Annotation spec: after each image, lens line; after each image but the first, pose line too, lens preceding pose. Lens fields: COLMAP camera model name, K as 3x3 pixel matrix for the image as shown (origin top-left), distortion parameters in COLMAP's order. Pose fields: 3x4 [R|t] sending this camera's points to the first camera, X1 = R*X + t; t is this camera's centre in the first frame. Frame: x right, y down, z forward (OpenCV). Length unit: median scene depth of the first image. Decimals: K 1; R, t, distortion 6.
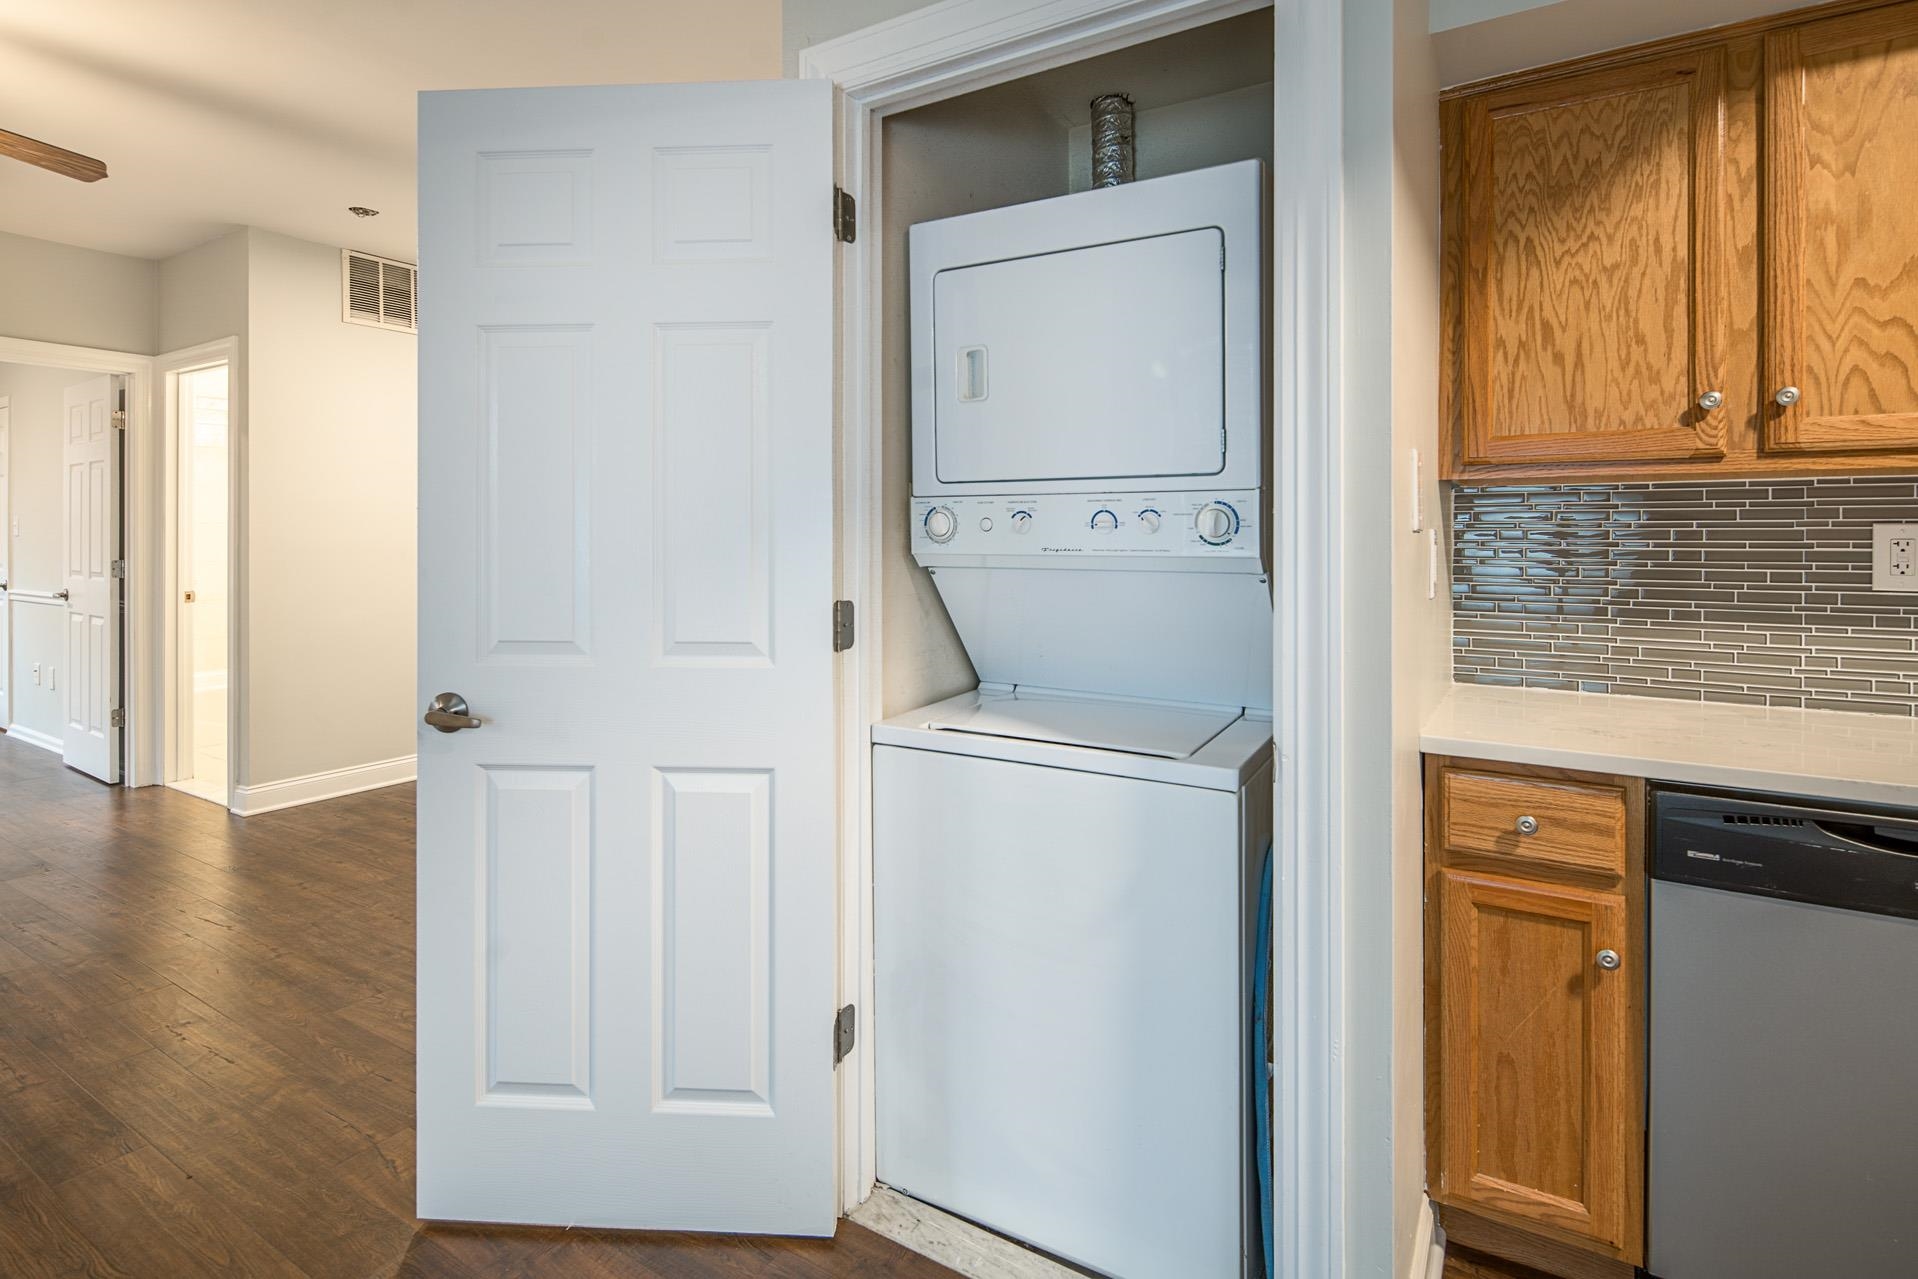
lens RADIAL K [[968.1, 0, 943.2], [0, 968.1, 535.8], [0, 0, 1]] dist [-0.000523, -0.002729]
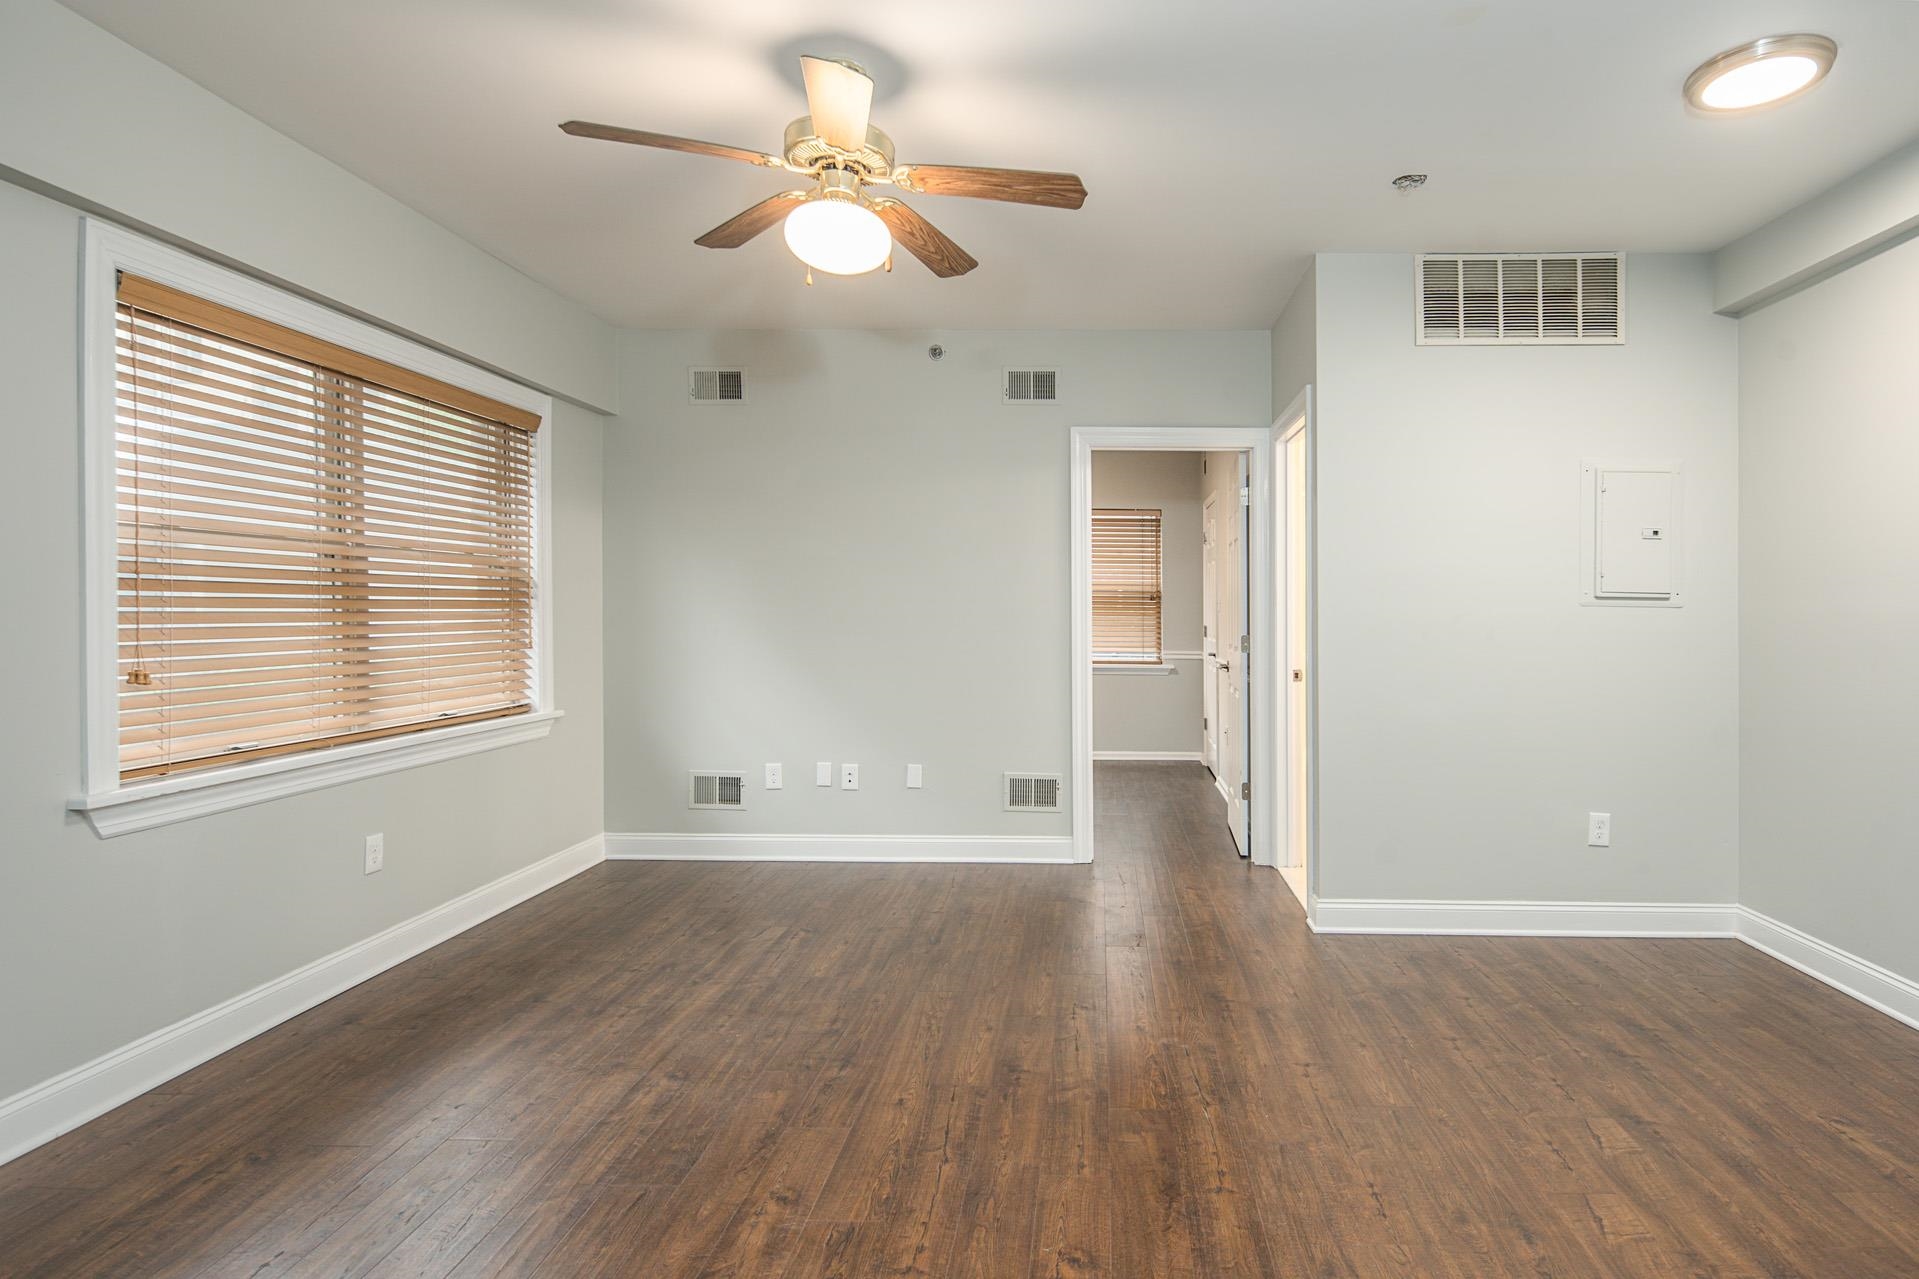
lens RADIAL K [[968.6, 0, 1066.7], [0, 968.6, 618.5], [0, 0, 1]] dist [-0.000523, -0.002729]
pose [[0.523557, 0.007039, -0.851961, -0.083784], [-0.004322, 0.999975, 0.005606, 0.001970], [0.851980, 0.000748, 0.523575, 0.326886]]
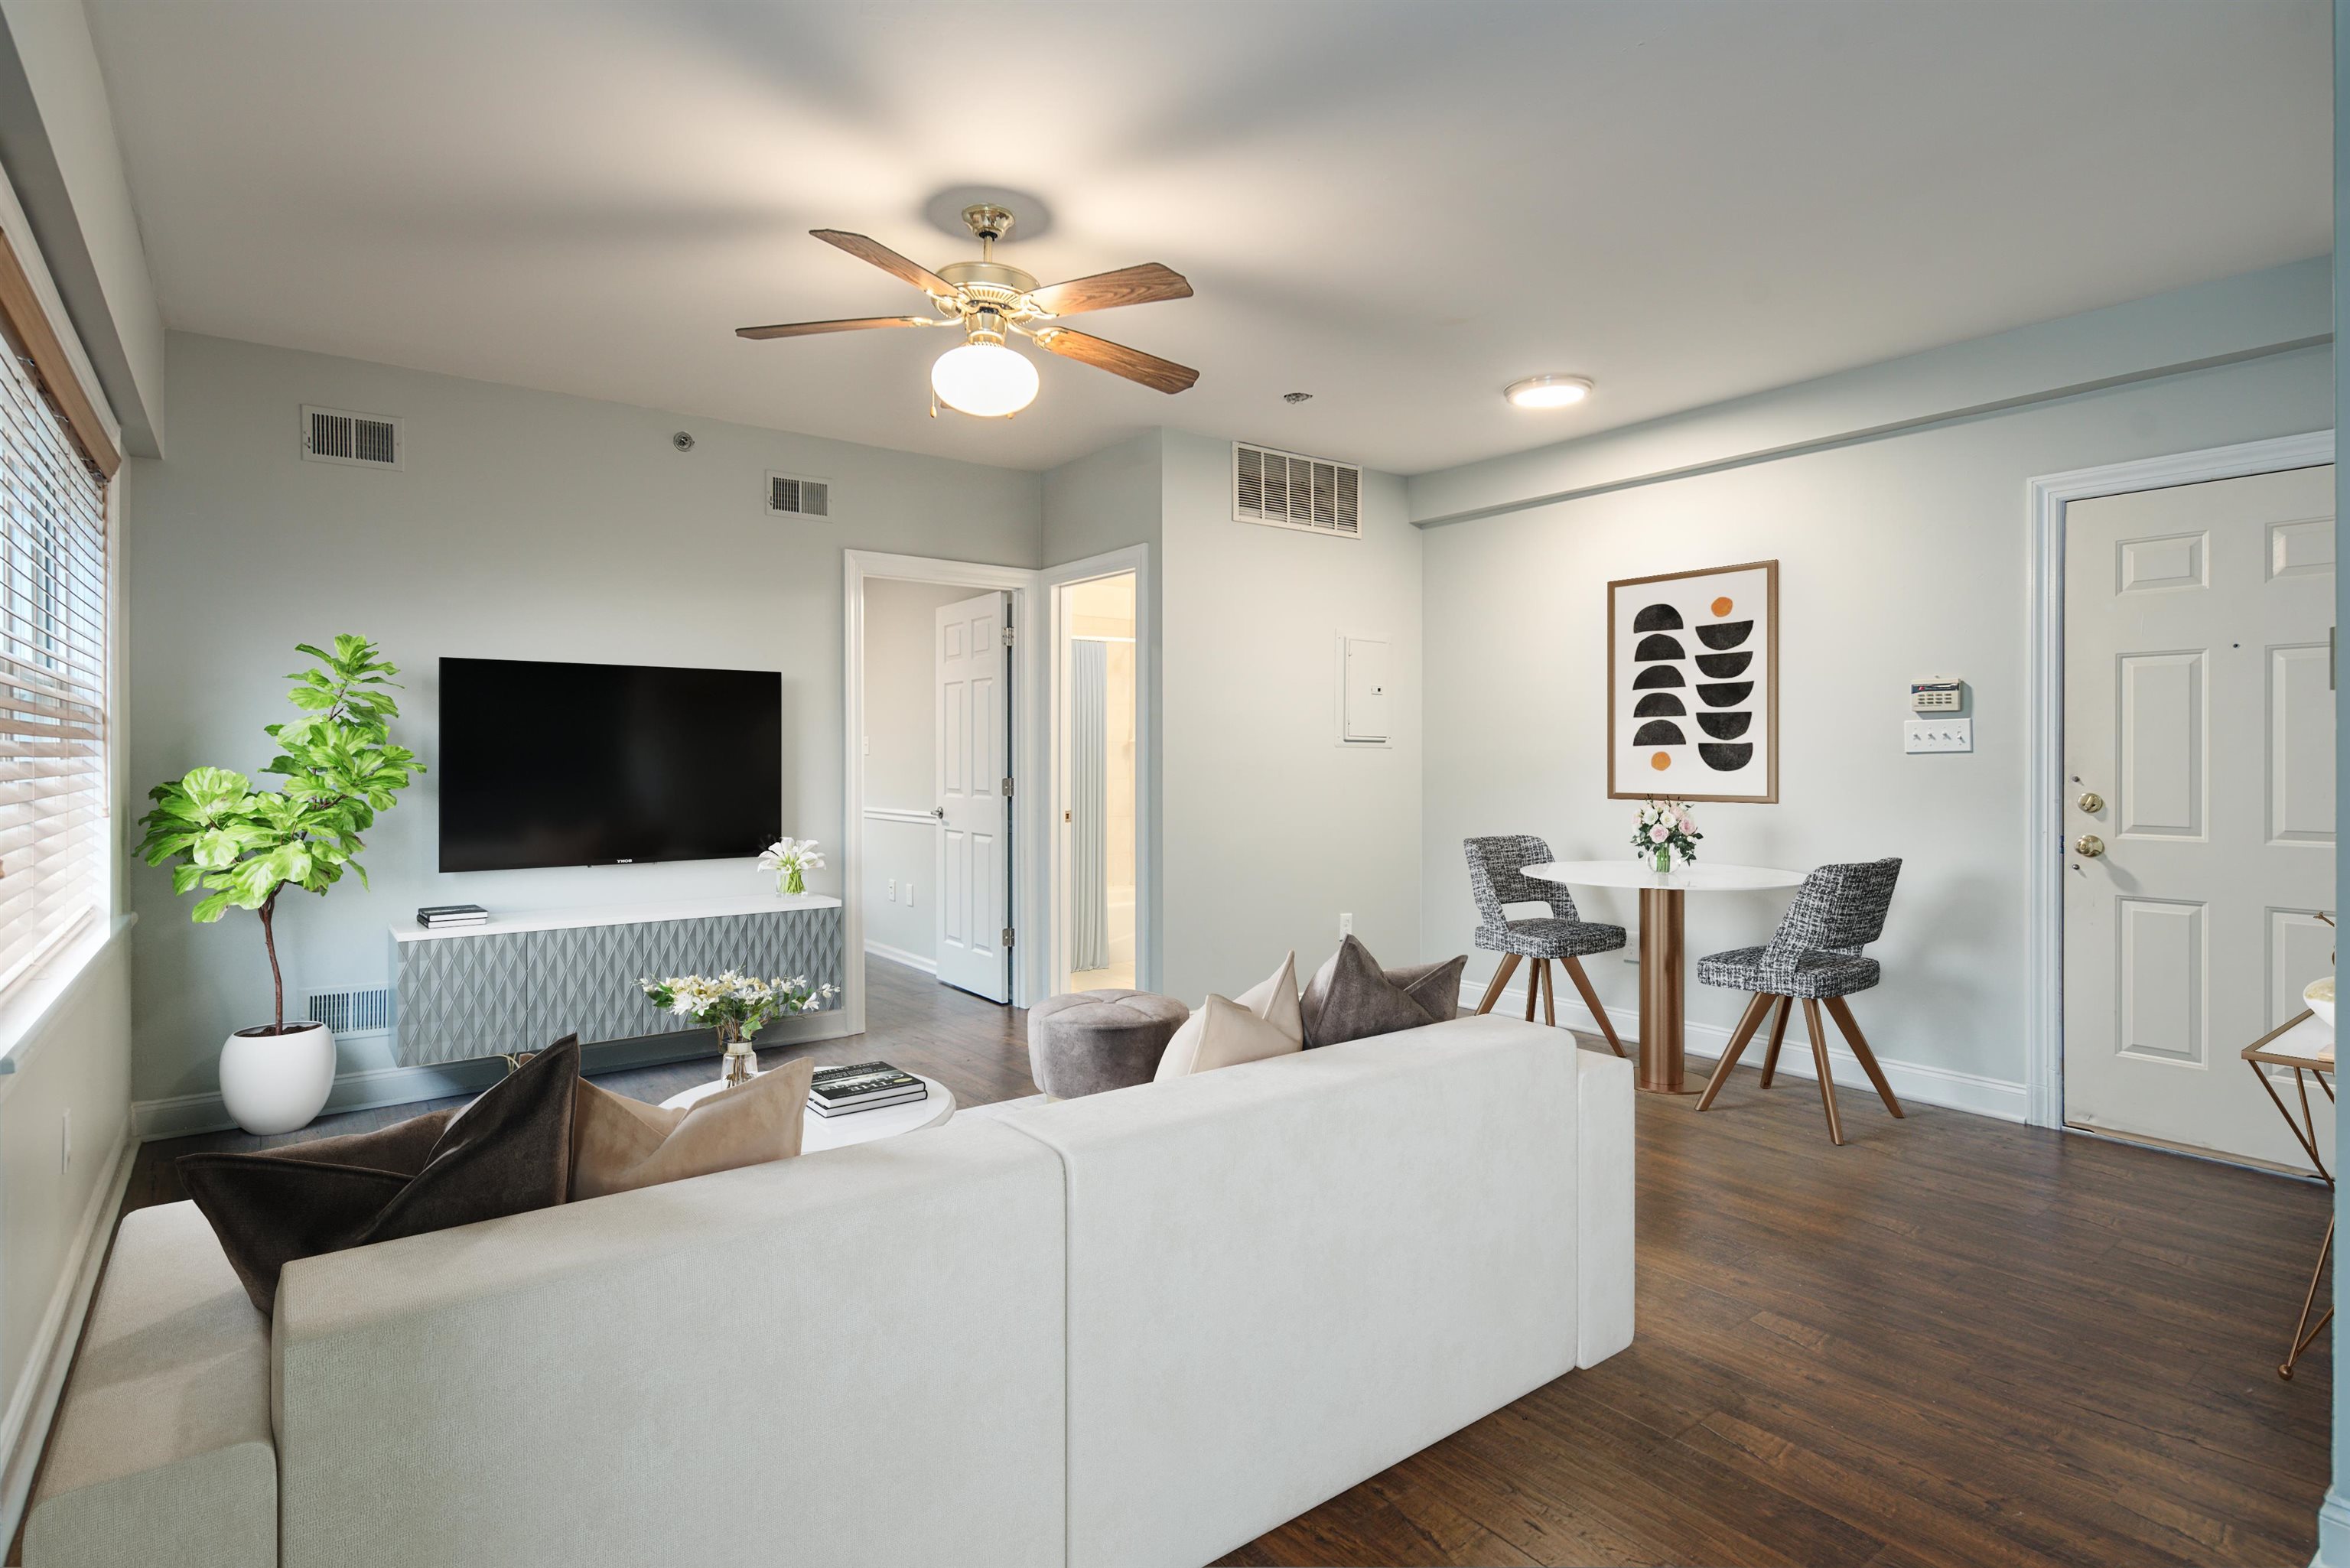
lens RADIAL K [[1186.1, 0, 1119.6], [0, 1186.1, 761.6], [0, 0, 1]] dist [-0.000523, -0.002729]
pose [[0.933386, 0.000511, -0.358874, -0.311132], [0.002544, 0.999964, 0.008042, -0.001541], [0.358866, -0.008419, 0.933351, -0.091498]]
